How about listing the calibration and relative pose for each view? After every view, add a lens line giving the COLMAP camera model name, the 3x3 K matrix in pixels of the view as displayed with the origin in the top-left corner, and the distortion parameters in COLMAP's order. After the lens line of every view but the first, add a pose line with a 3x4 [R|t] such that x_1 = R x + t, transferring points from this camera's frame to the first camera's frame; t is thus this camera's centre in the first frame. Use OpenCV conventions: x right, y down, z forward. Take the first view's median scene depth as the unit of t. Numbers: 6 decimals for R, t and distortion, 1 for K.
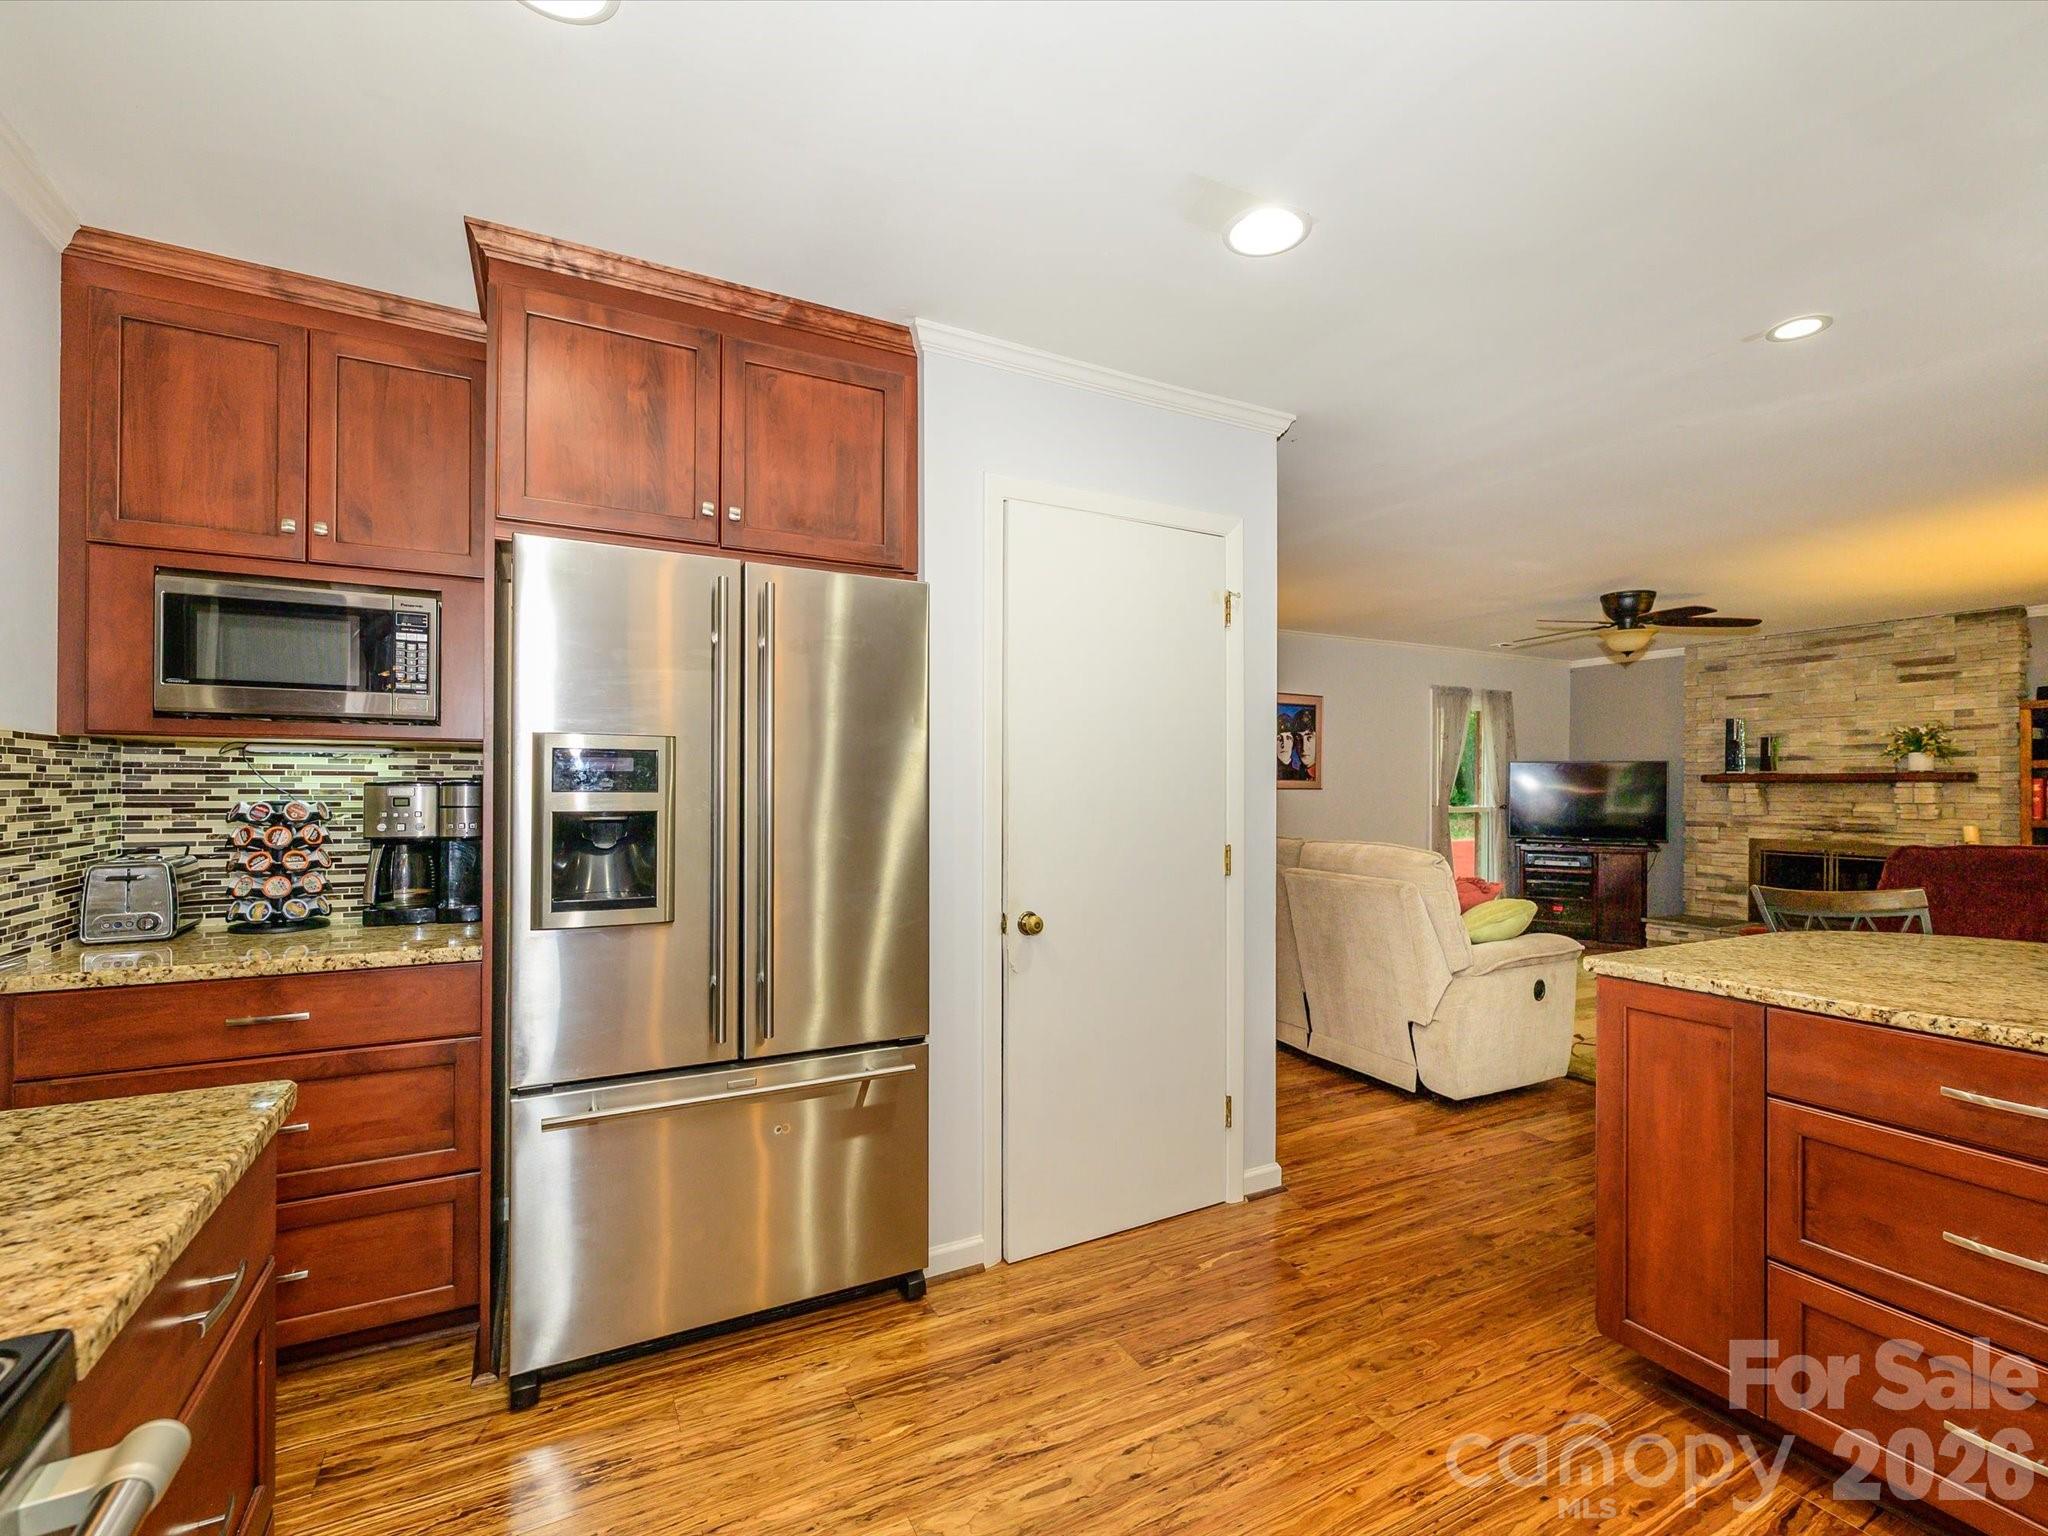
lens RADIAL K [[914.0, 0, 1028.5], [0, 914.0, 784.2], [0, 0, 1]] dist [0.000355, -0.000120]
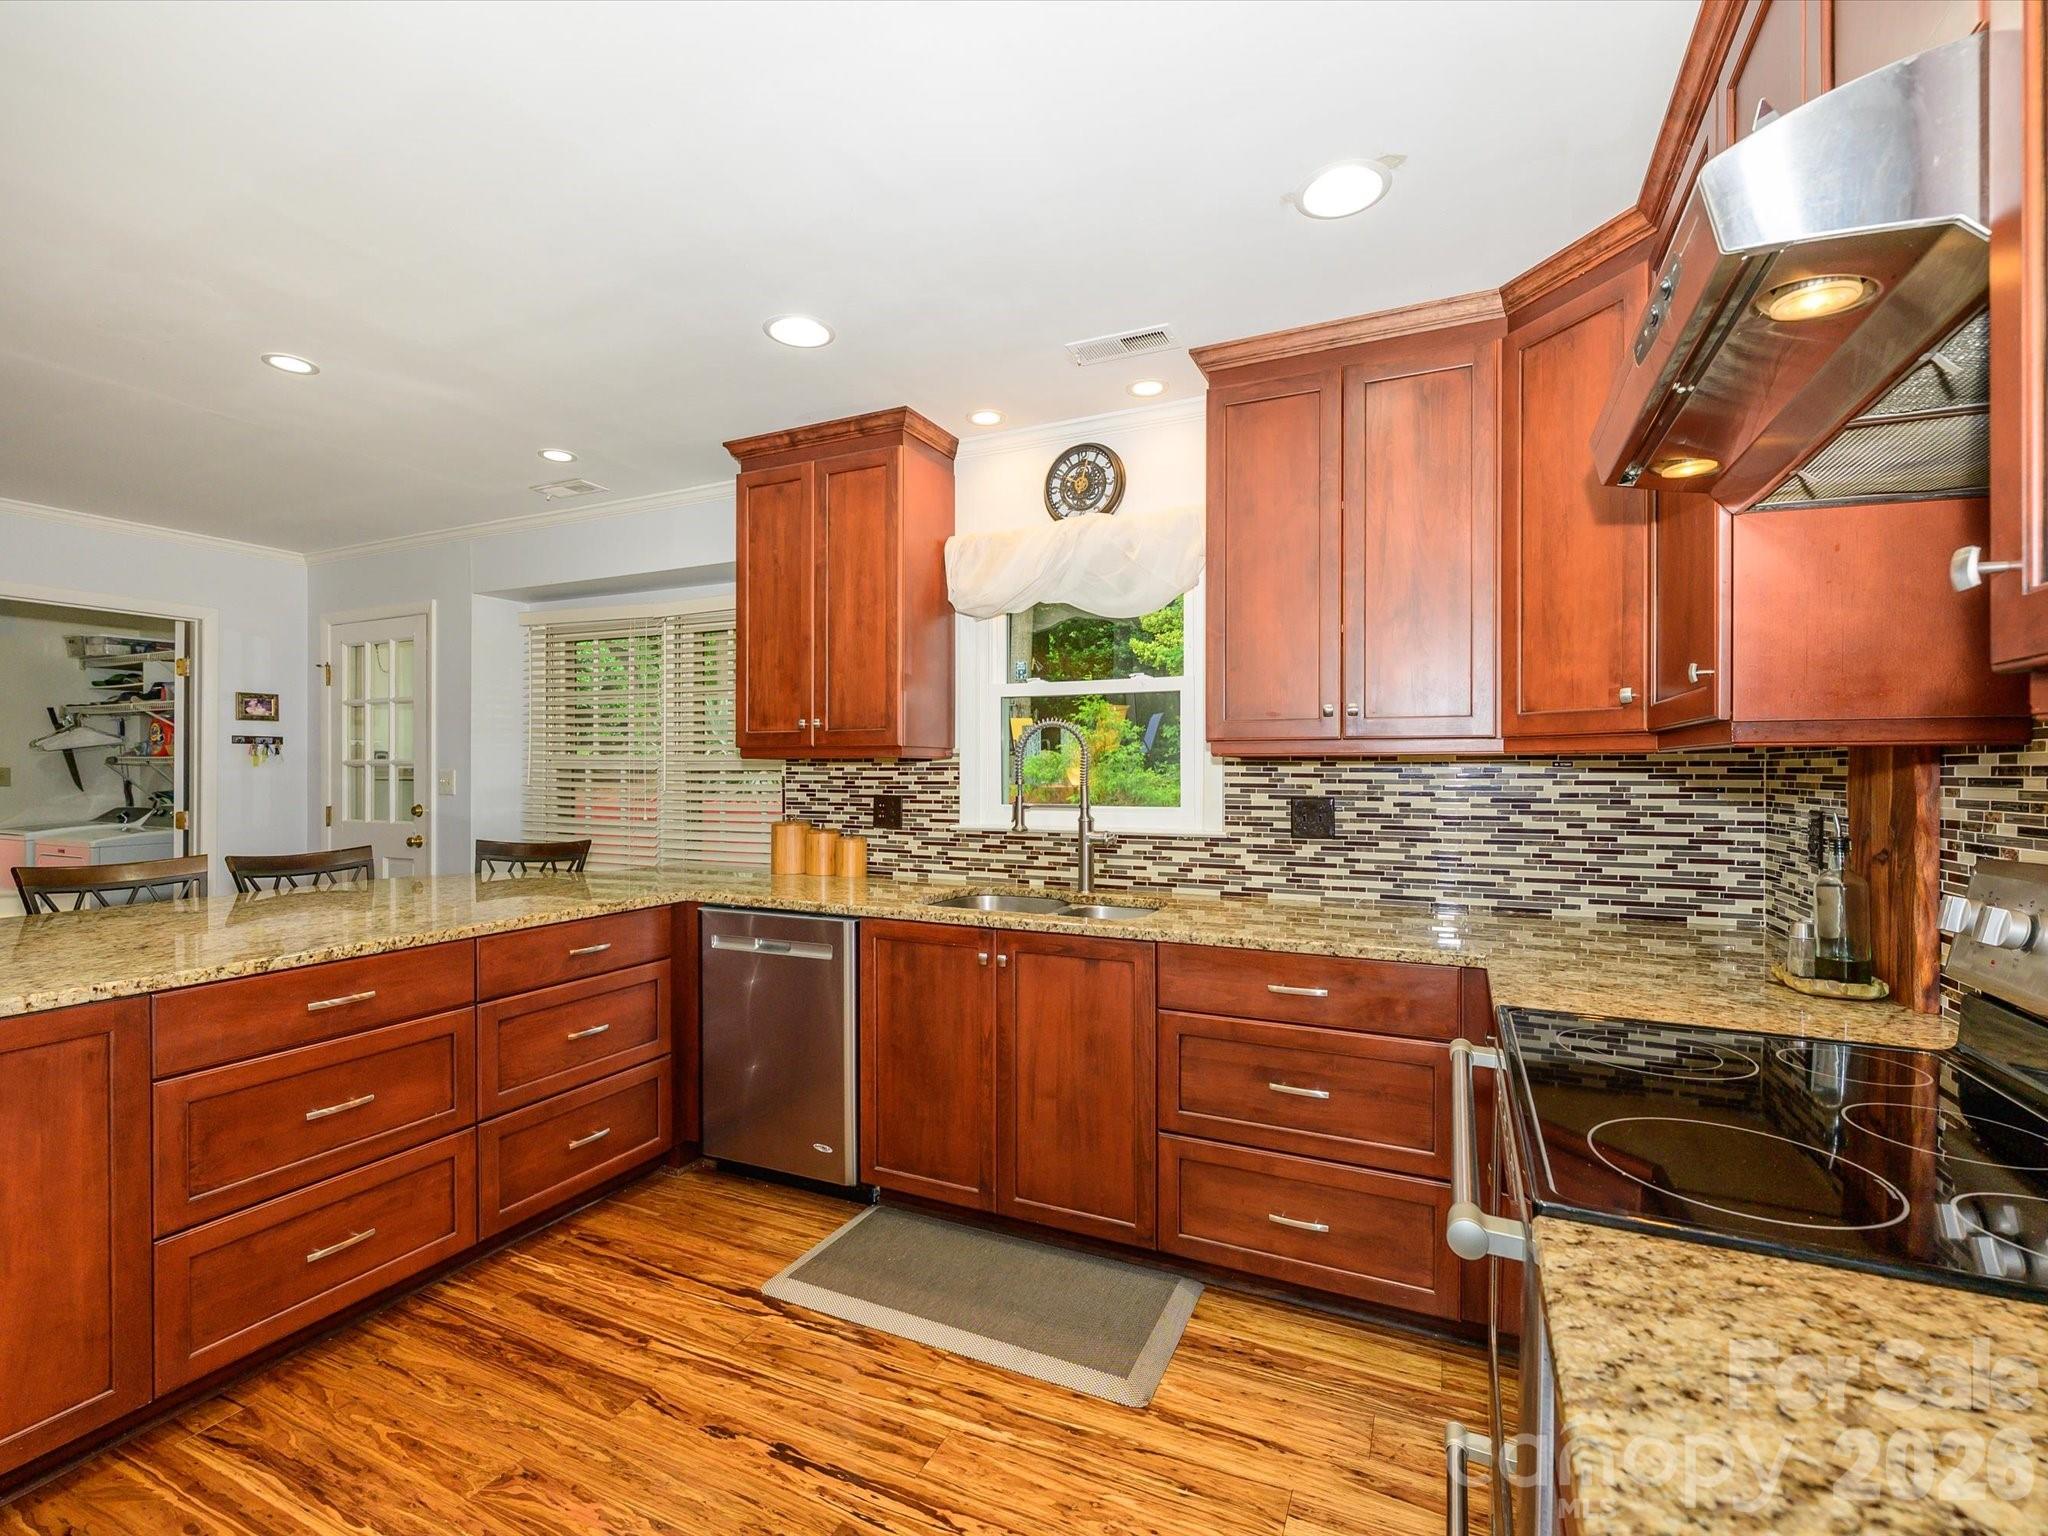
lens RADIAL K [[931.8, 0, 1018.0], [0, 931.8, 772.1], [0, 0, 1]] dist [0.001217, 0.000060]
pose [[-0.600345, -0.007484, 0.799706, -0.297176], [-0.007245, 0.999966, 0.003919, -0.006864], [-0.799709, -0.003442, -0.600378, 0.431004]]
